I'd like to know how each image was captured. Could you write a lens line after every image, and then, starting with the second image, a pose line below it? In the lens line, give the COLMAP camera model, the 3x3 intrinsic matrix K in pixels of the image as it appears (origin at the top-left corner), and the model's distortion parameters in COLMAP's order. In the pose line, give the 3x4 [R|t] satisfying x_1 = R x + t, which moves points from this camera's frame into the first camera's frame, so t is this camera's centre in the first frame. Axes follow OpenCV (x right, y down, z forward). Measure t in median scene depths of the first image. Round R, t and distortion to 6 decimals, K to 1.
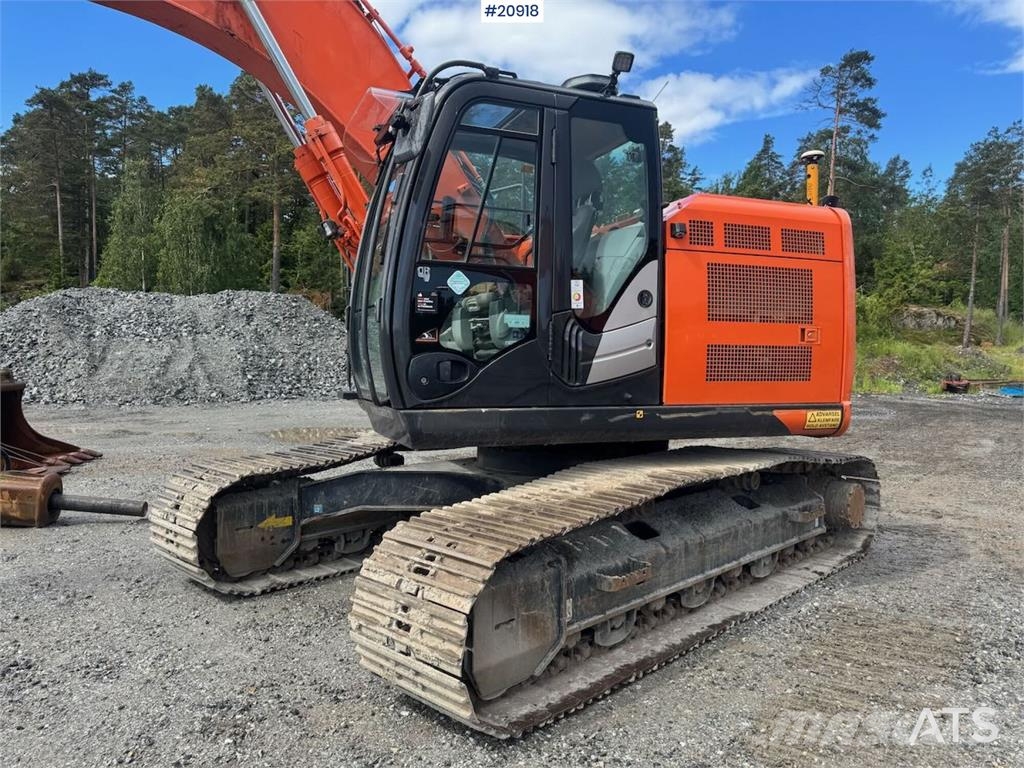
lens RADIAL K [[717.2, 0, 518.3], [0, 717.2, 379.1], [0, 0, 1]] dist [0.112309, -0.146200]
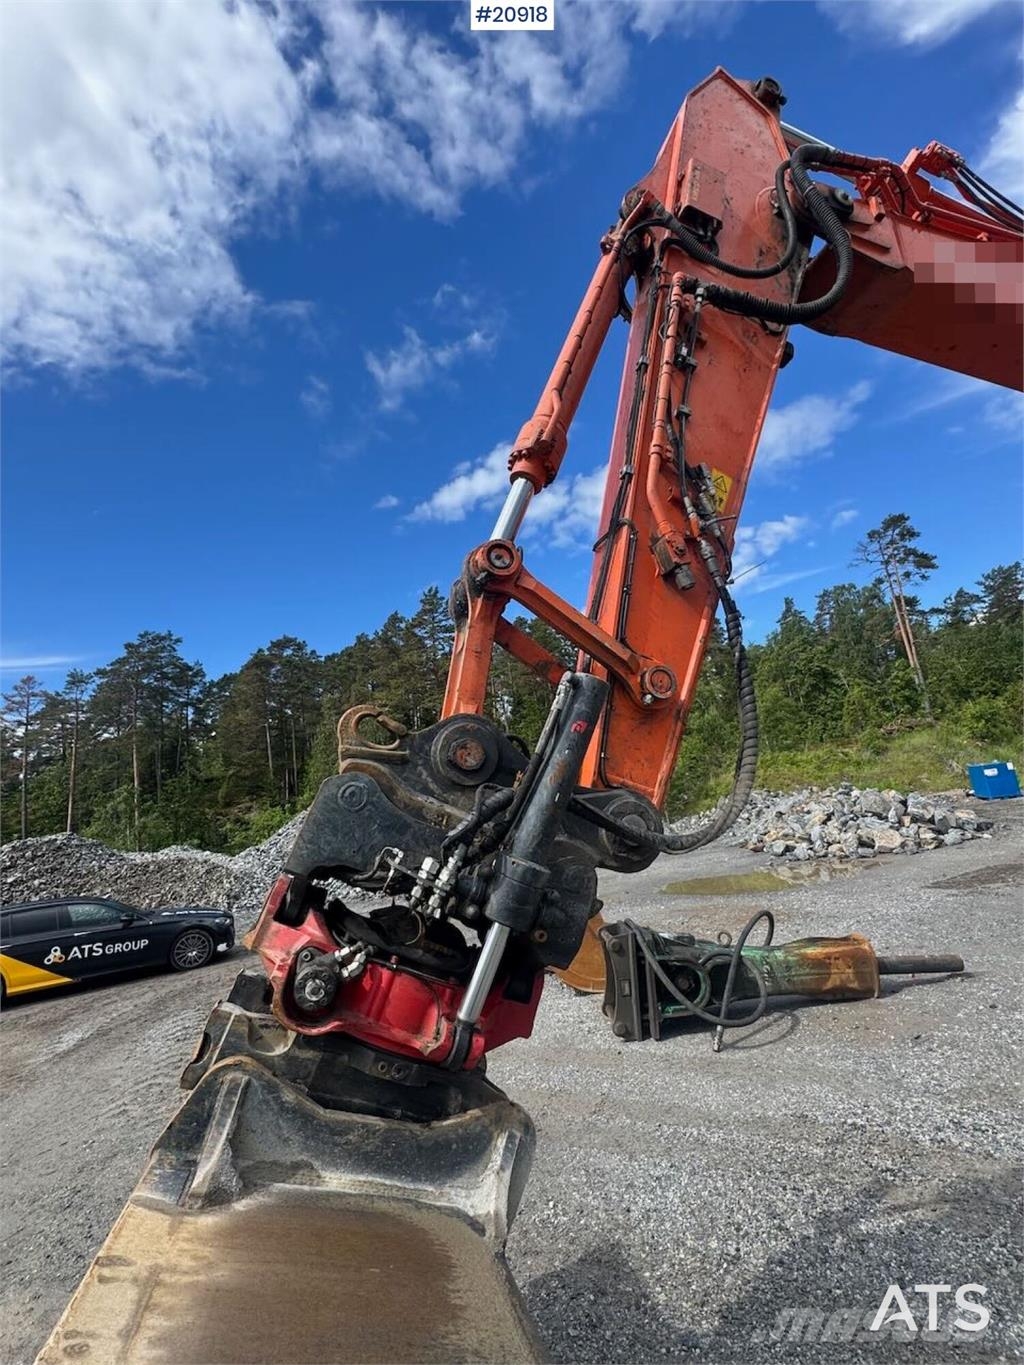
lens RADIAL K [[603.0, 0, 512.0], [0, 603.0, 682.5], [0, 0, 1]] dist [0.002599, 0.000130]
pose [[0.984551, -0.163452, -0.062790, -1.283782], [0.142347, 0.955987, -0.256567, -0.061299], [0.101963, 0.243666, 0.964485, 0.155544]]
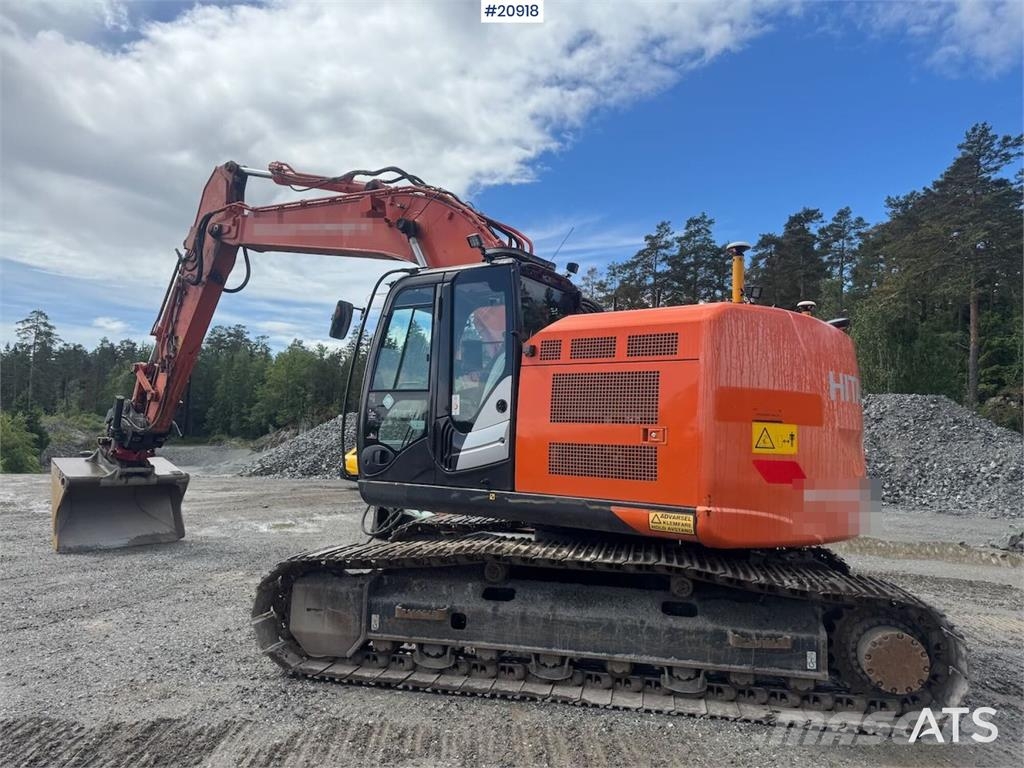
lens RADIAL K [[717.2, 0, 518.3], [0, 717.2, 379.1], [0, 0, 1]] dist [0.112309, -0.146200]
pose [[0.556355, -0.065212, -0.828382, 1.004284], [-0.053377, 0.992052, -0.113946, -0.012112], [0.829228, 0.107611, 0.548452, 0.254425]]
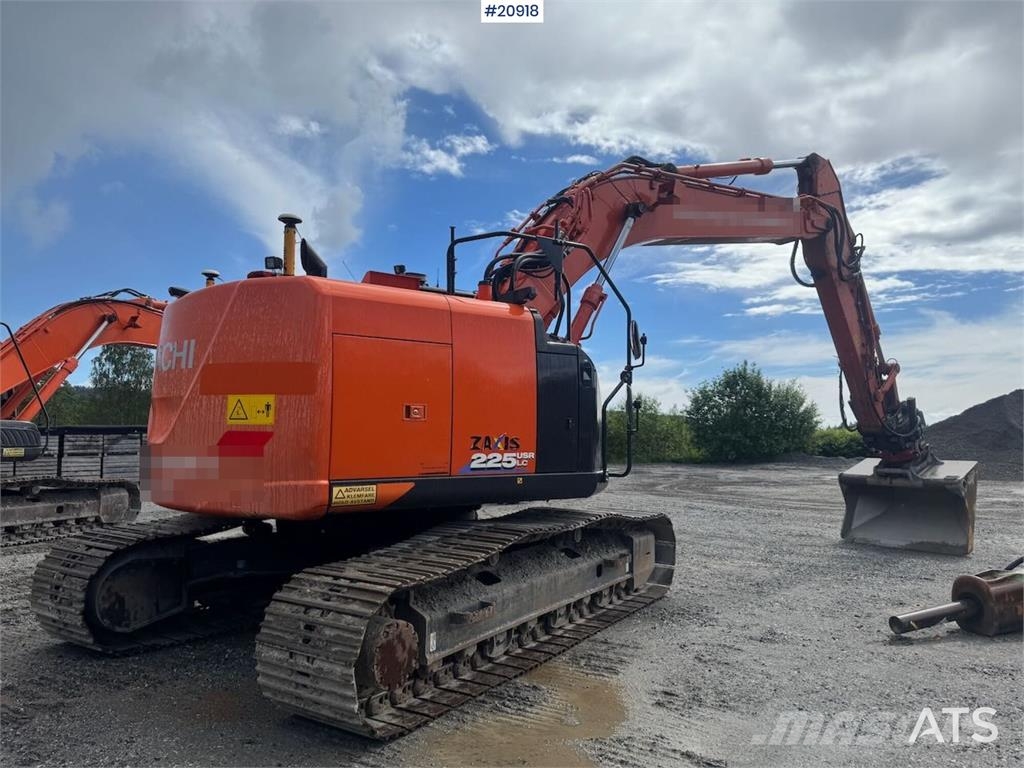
lens RADIAL K [[717.2, 0, 518.3], [0, 717.2, 379.1], [0, 0, 1]] dist [0.112309, -0.146200]
pose [[-0.978018, -0.037284, -0.205162, 0.200825], [-0.029682, 0.998759, -0.040005, -0.081999], [0.206398, -0.033036, -0.977910, 2.357917]]
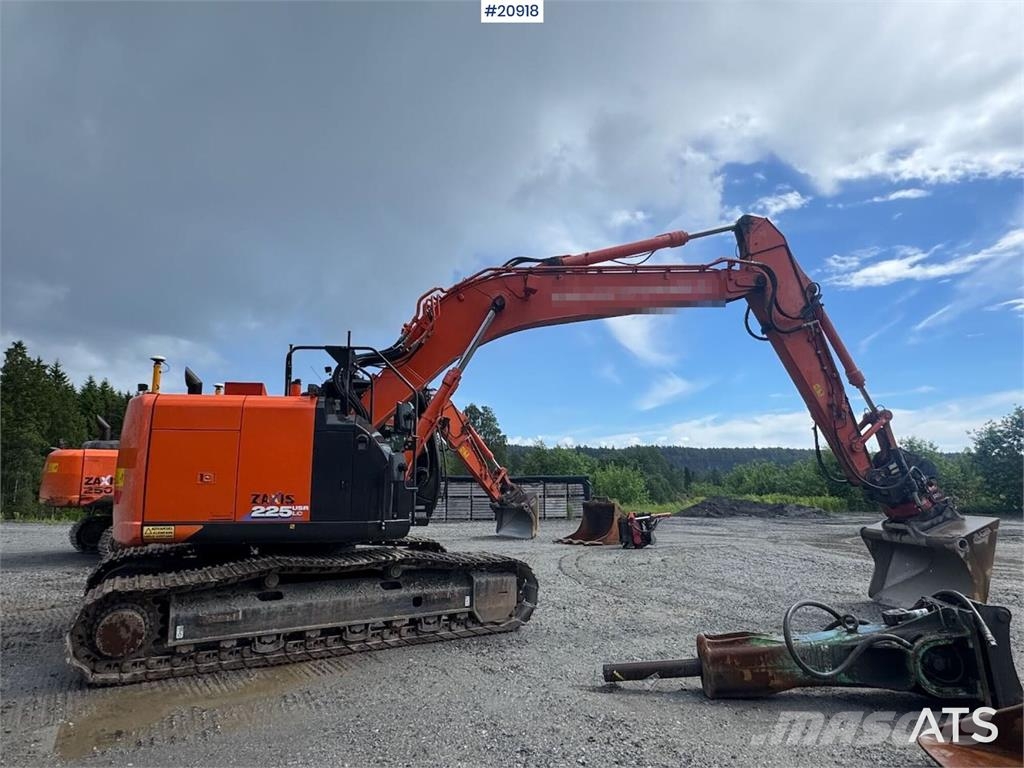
lens RADIAL K [[638.0, 0, 509.0], [0, 638.0, 382.1], [0, 0, 1]] dist [0.000026, 0.000086]
pose [[-0.962210, 0.023265, 0.271314, -0.784414], [-0.005992, 0.994294, -0.106509, -0.130198], [-0.272244, -0.104109, -0.956580, 2.467383]]
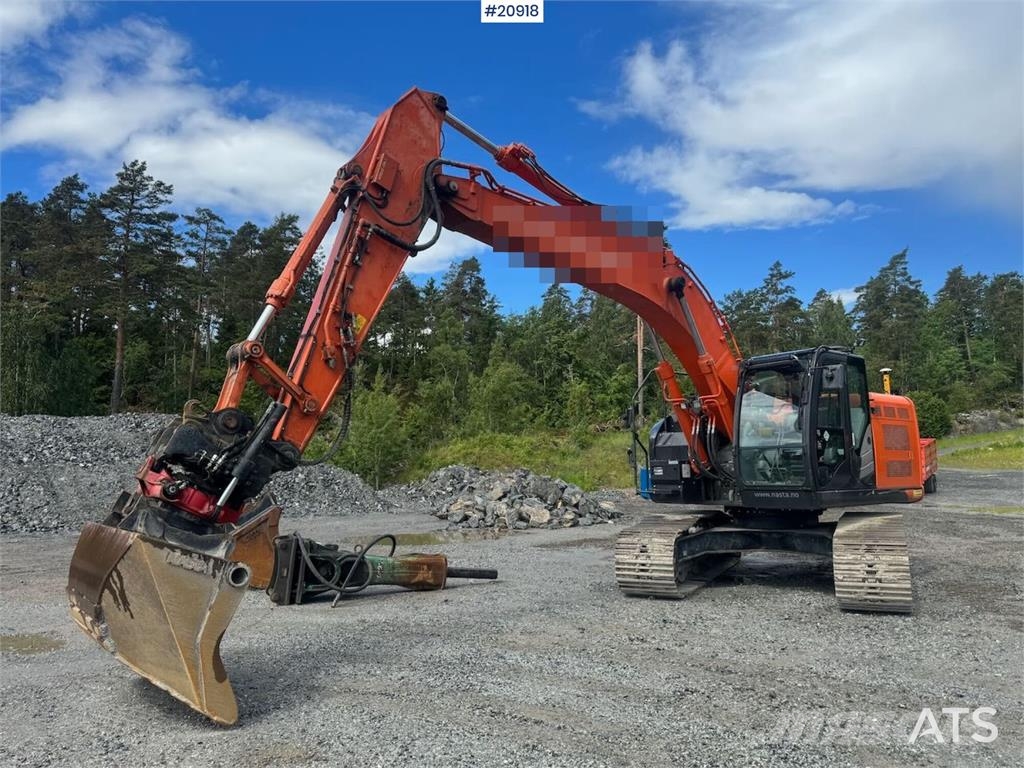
lens RADIAL K [[735.0, 0, 511.8], [0, 735.0, 386.8], [0, 0, 1]] dist [0.124939, -0.201655]
pose [[0.953235, 0.008991, 0.302098, -1.271133], [0.034441, 0.989815, -0.138134, 0.005086], [-0.300263, 0.142078, 0.943216, -0.708783]]
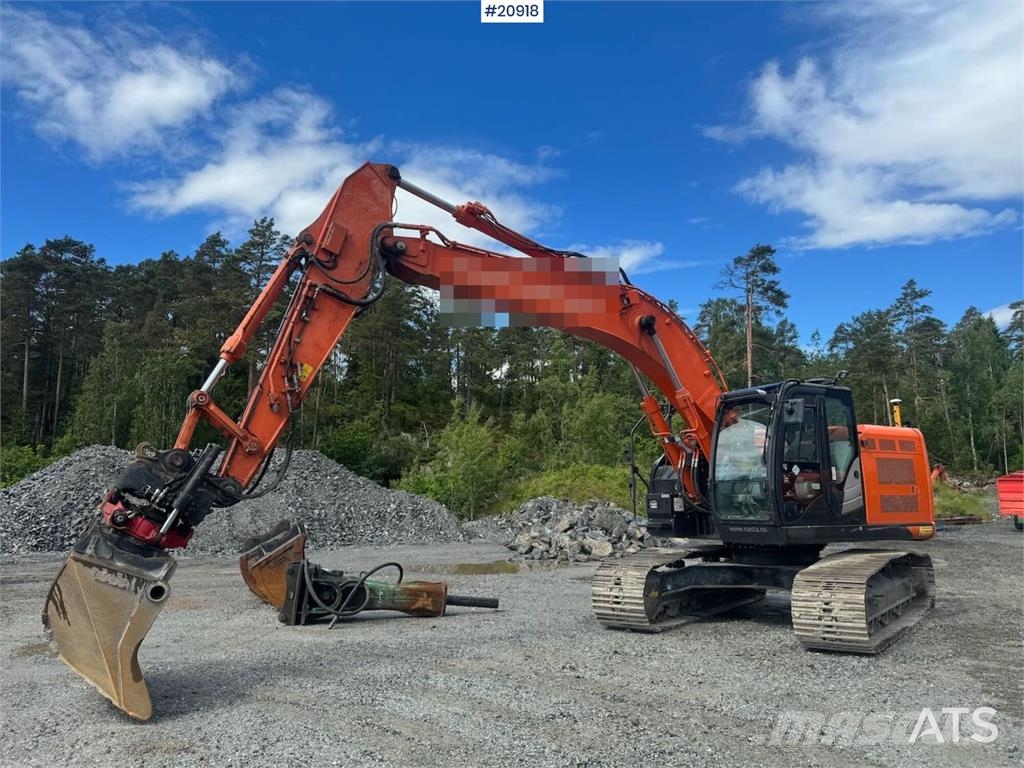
lens RADIAL K [[737.6, 0, 513.9], [0, 737.6, 380.7], [0, 0, 1]] dist [0.084237, -0.113214]
pose [[0.991013, 0.002567, 0.133743, -0.927082], [0.023328, 0.981179, -0.191686, 0.015415], [-0.131718, 0.193083, 0.972301, -0.900316]]
